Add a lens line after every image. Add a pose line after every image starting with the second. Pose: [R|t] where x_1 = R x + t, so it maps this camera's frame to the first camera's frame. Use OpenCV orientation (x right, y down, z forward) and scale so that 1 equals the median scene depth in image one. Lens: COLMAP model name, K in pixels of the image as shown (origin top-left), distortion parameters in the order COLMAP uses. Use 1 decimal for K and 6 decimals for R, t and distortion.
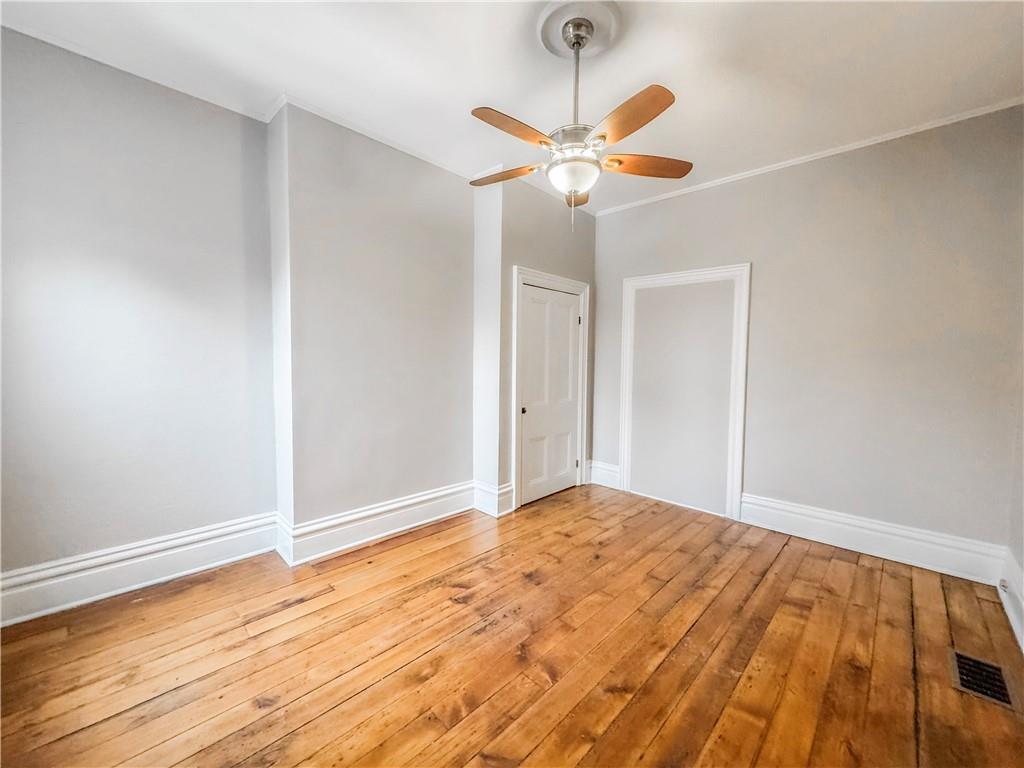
lens RADIAL K [[408.1, 0, 511.5], [0, 408.1, 383.0], [0, 0, 1]] dist [0.000333, 0.000124]
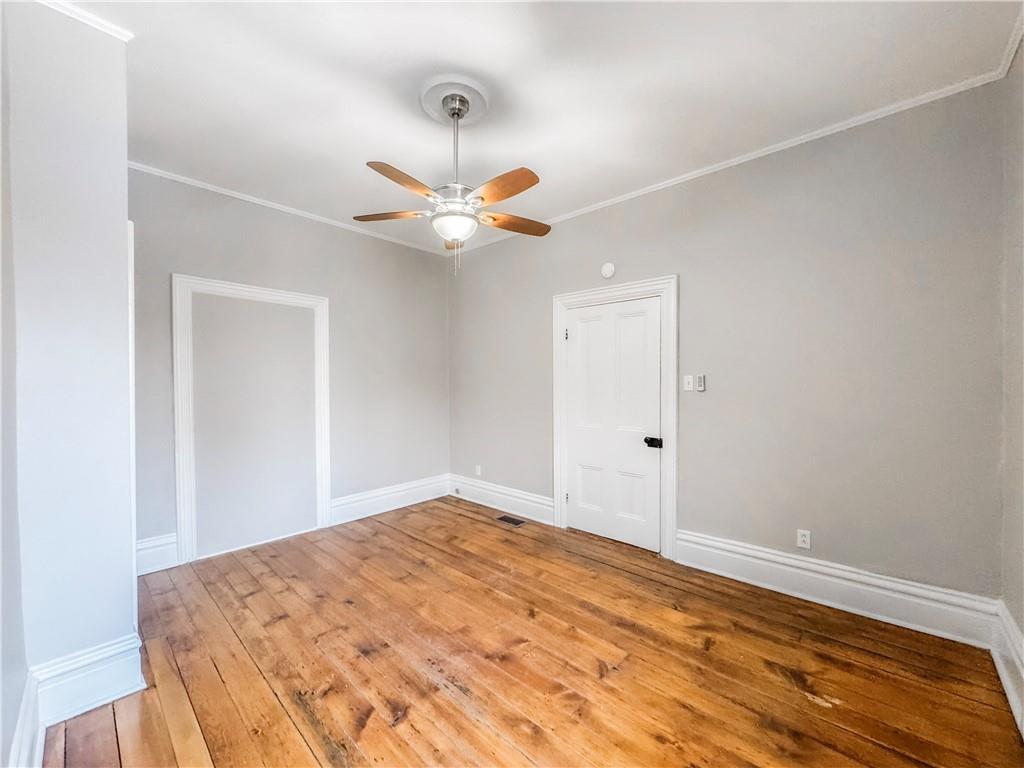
lens RADIAL K [[408.1, 0, 511.5], [0, 408.1, 383.0], [0, 0, 1]] dist [0.000333, 0.000124]
pose [[-0.026428, -0.021758, 0.999414, -0.787872], [0.055341, 0.998198, 0.023195, -0.072257], [-0.998118, 0.055922, -0.025176, 0.710789]]
